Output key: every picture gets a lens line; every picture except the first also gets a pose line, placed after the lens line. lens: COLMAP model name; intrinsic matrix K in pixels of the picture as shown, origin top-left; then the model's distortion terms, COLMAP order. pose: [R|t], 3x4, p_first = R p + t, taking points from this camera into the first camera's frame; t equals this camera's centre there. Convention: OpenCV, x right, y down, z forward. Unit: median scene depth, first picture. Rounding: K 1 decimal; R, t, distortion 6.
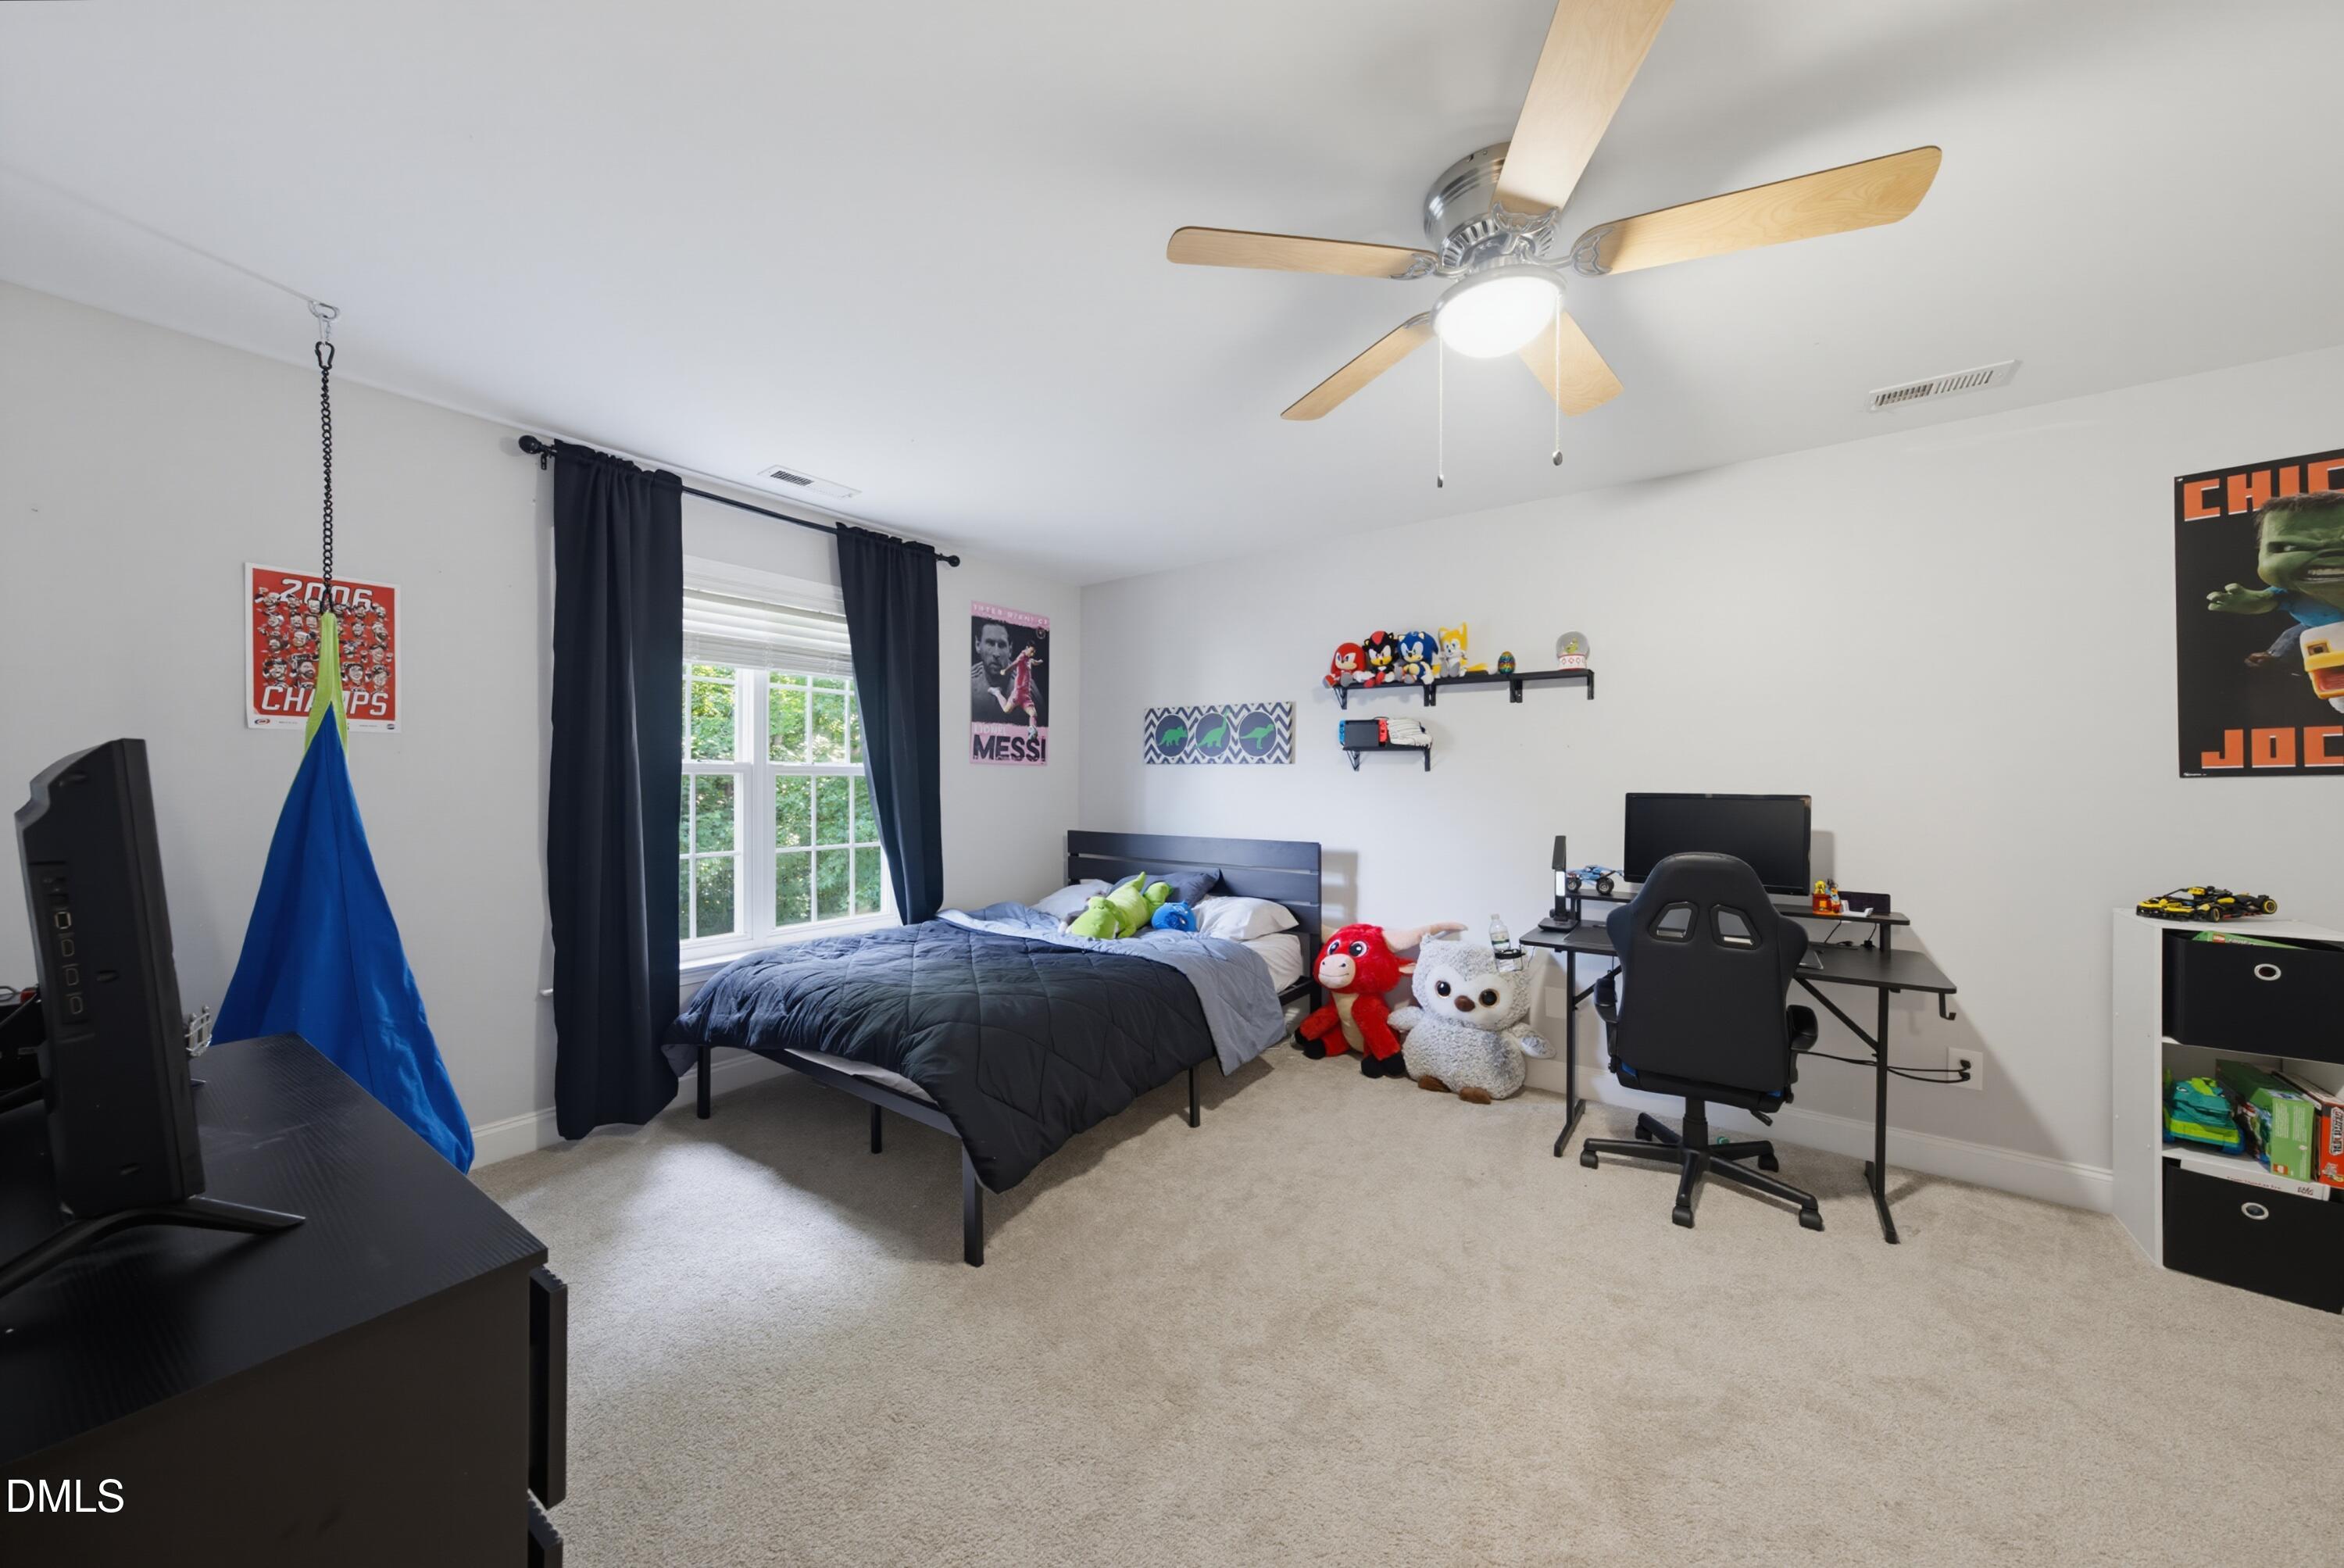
lens RADIAL K [[838.0, 0, 1170.1], [0, 838.0, 789.2], [0, 0, 1]] dist [-0.011127, 0.005420]
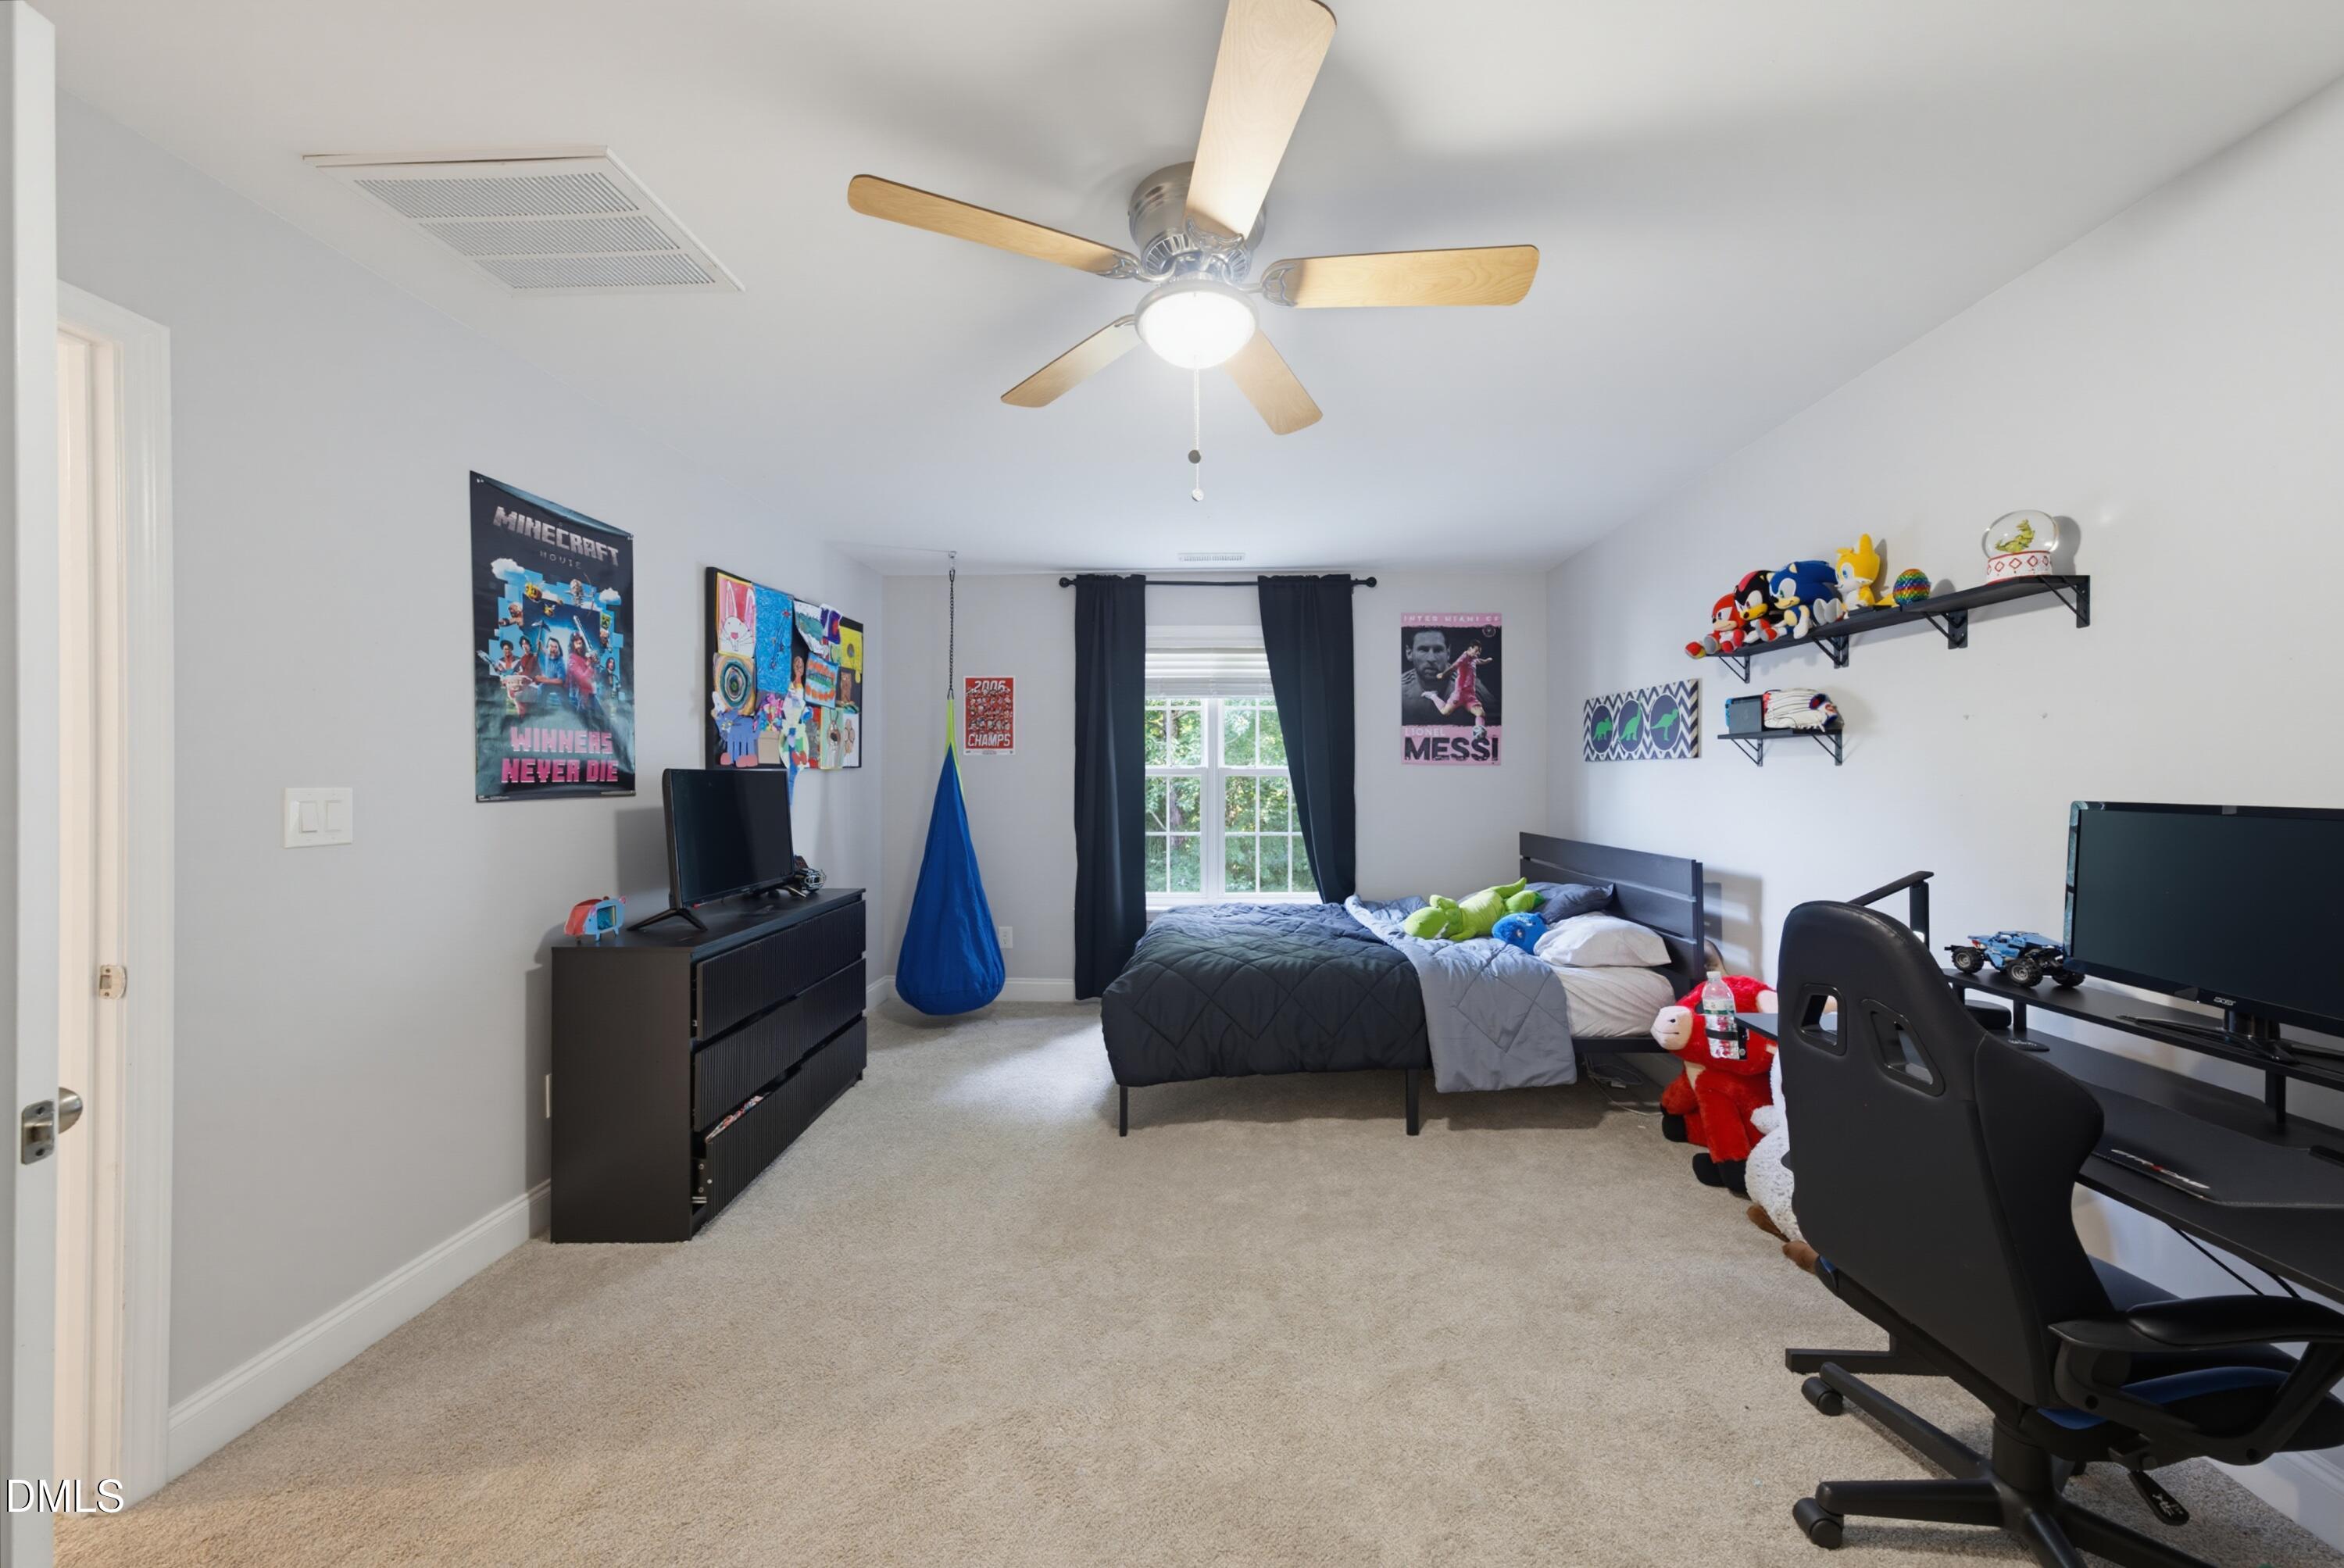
lens RADIAL K [[838.0, 0, 1164.6], [0, 838.0, 775.2], [0, 0, 1]] dist [-0.011127, 0.005420]
pose [[0.554914, -0.006188, -0.831885, 0.508657], [-0.013132, 0.999783, -0.016196, 0.004310], [0.831804, 0.019912, 0.554712, 0.161997]]
